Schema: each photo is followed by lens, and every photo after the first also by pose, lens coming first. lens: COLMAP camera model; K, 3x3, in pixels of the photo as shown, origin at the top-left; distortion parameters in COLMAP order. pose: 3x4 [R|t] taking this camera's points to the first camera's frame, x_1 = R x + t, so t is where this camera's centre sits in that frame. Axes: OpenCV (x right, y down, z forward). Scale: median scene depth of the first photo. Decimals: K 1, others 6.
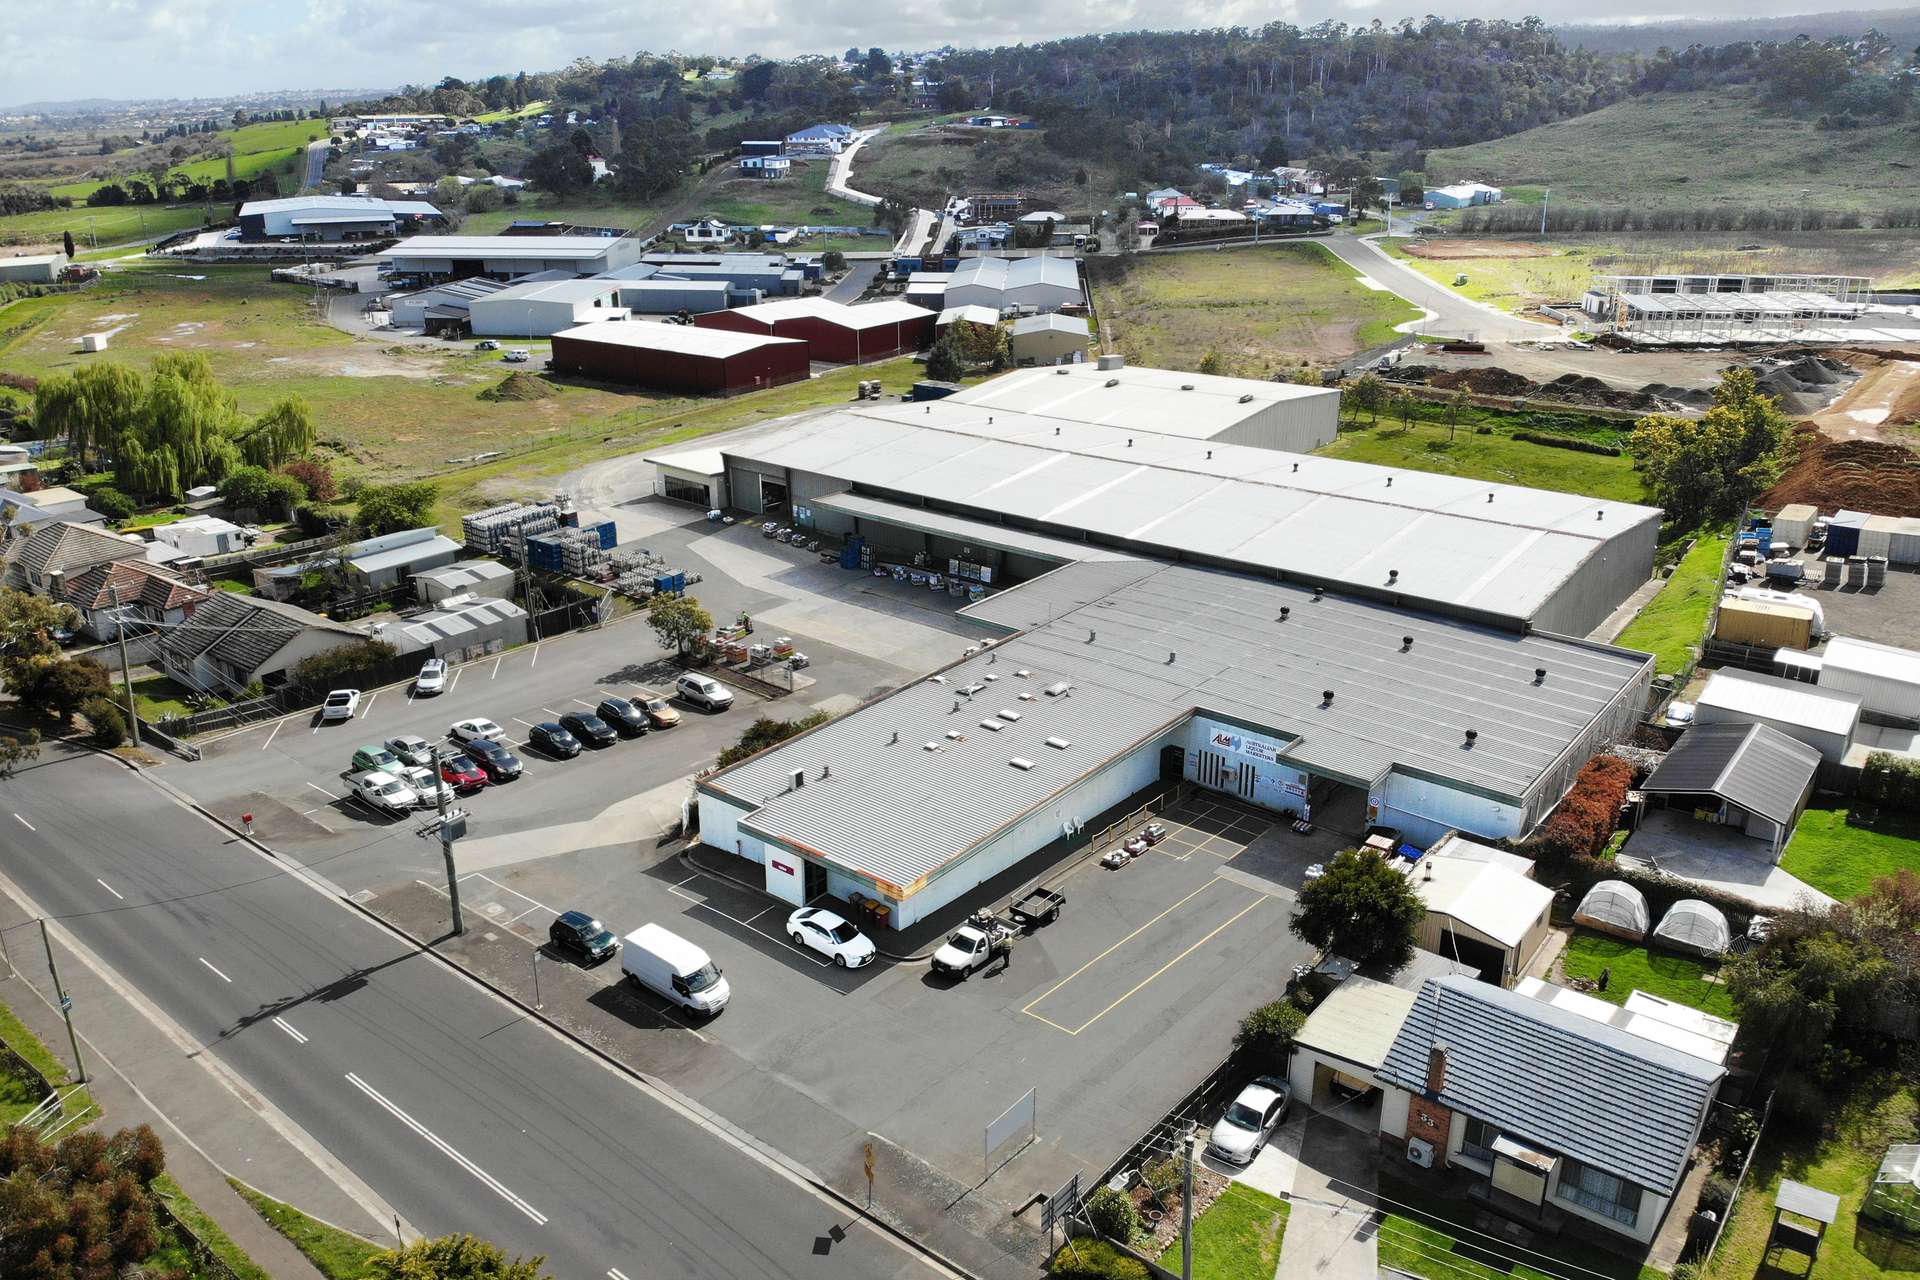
lens RADIAL K [[1411.3, 0, 925.8], [0, 1411.3, 641.1], [0, 0, 1]] dist [0.131925, -0.269453]
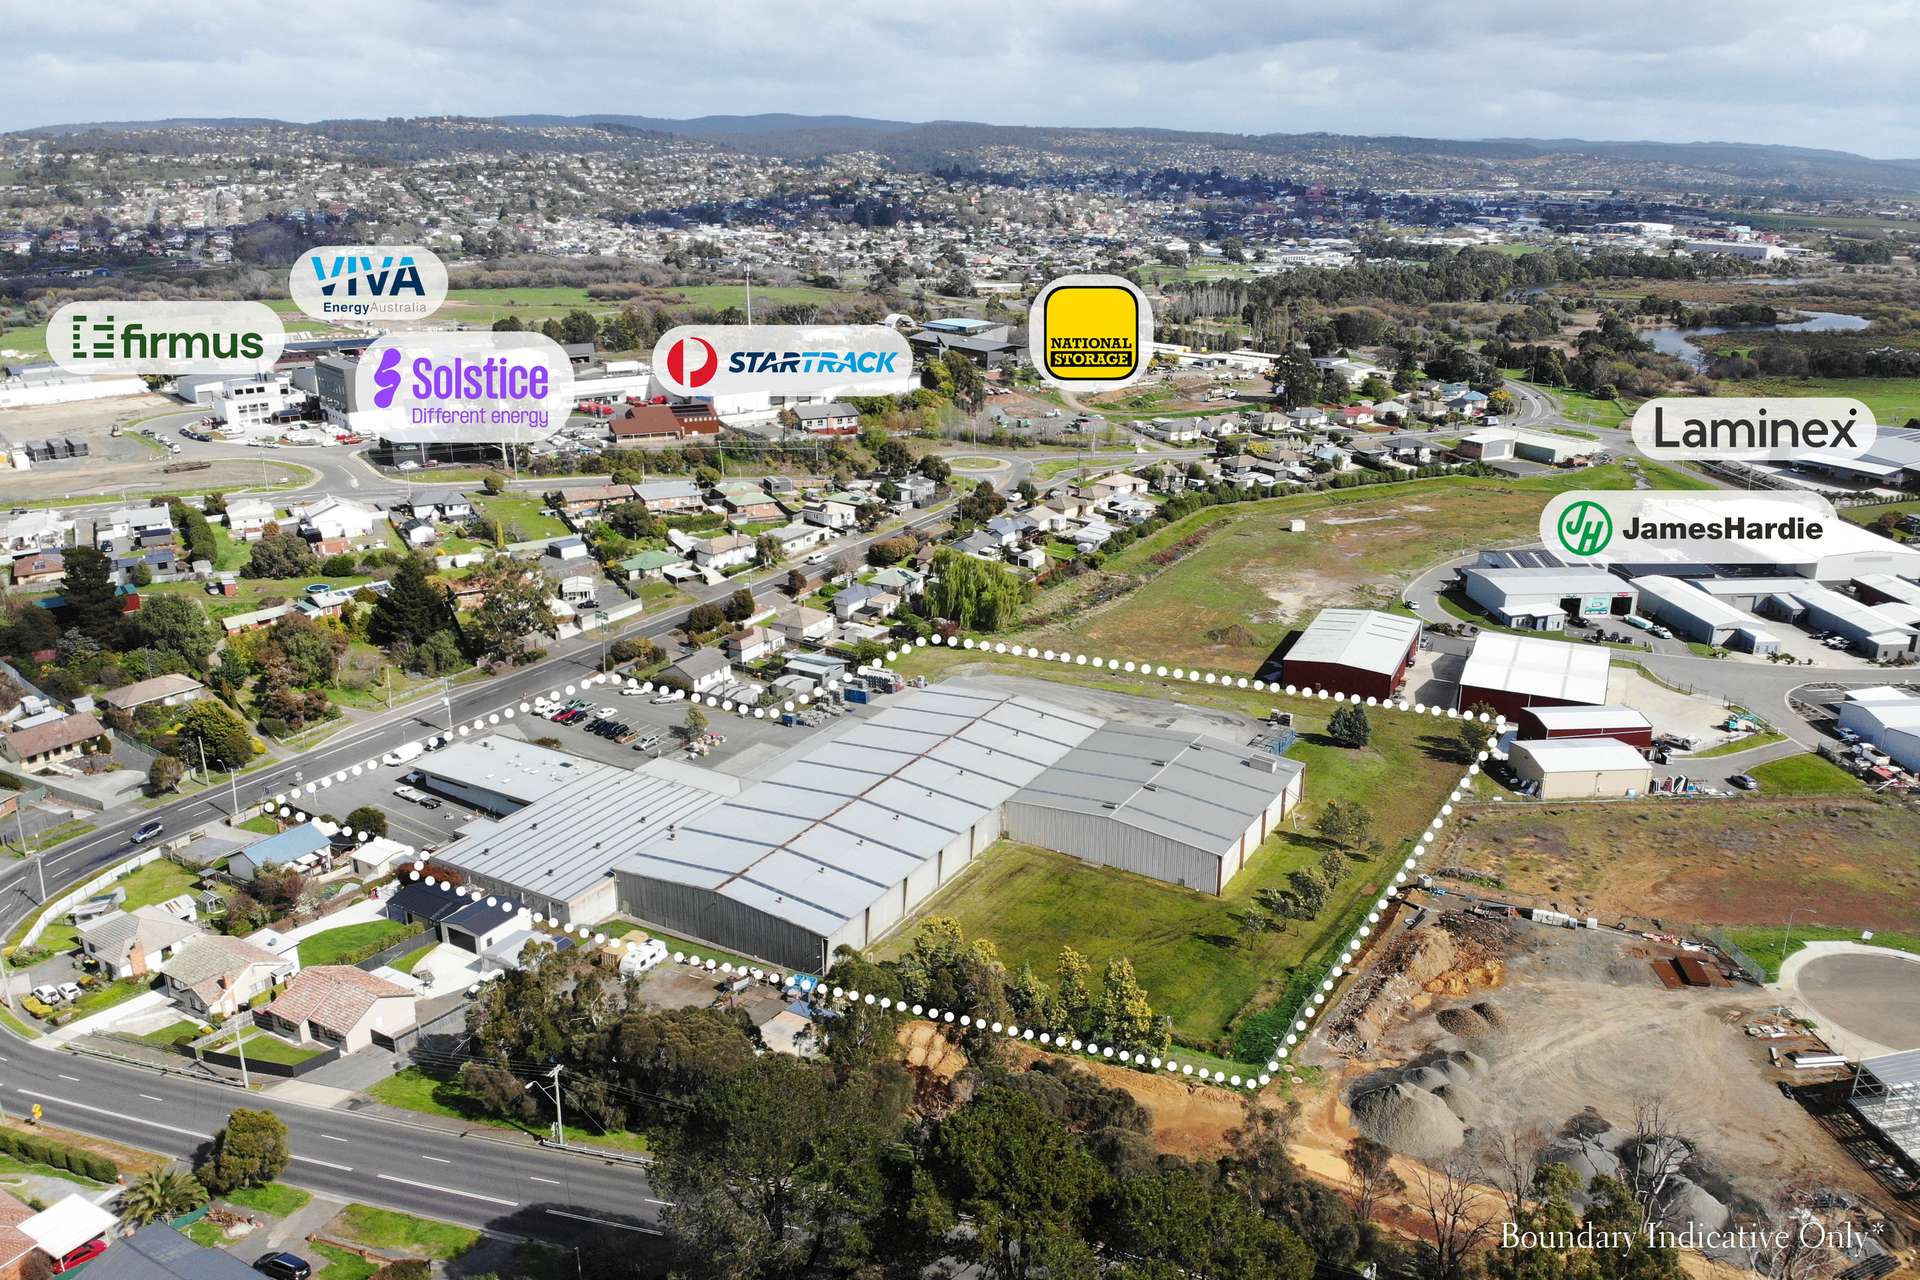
lens RADIAL K [[1380.6, 0, 979.5], [0, 1380.6, 639.8], [0, 0, 1]] dist [0.179064, -0.392206]
pose [[0.154707, 0.323657, -0.933441, 1.751642], [-0.351282, 0.901095, 0.254220, -0.772807], [0.923400, 0.288571, 0.253100, 0.714744]]
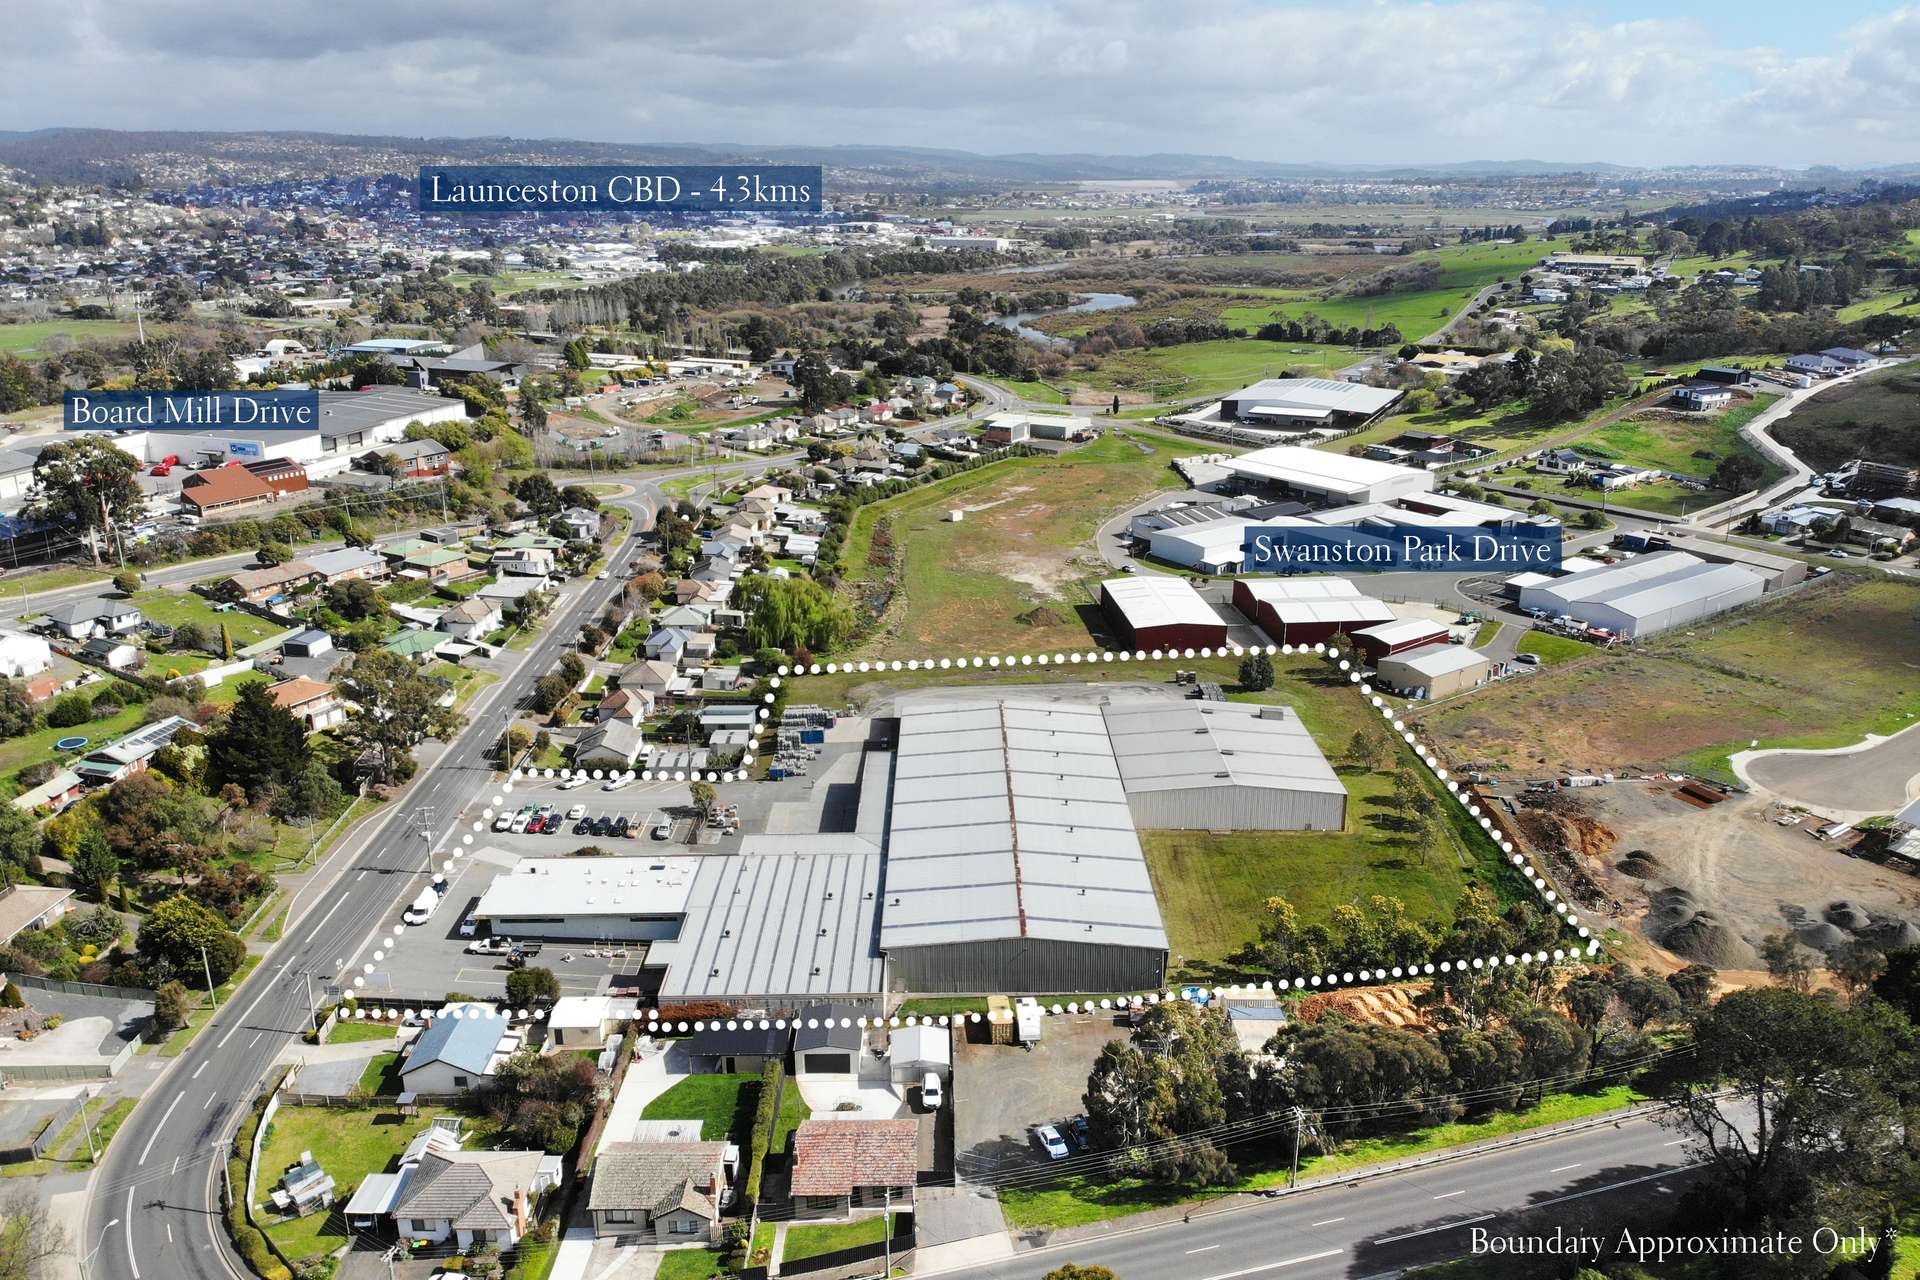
lens RADIAL K [[1380.7, 0, 960.0], [0, 1380.7, 640.0], [0, 0, 1]] dist [0.124675, -0.249161]
pose [[0.640492, 0.251157, -0.725734, 1.322365], [-0.275800, 0.957192, 0.087853, -0.455751], [0.716732, 0.143889, 0.682343, -0.141465]]
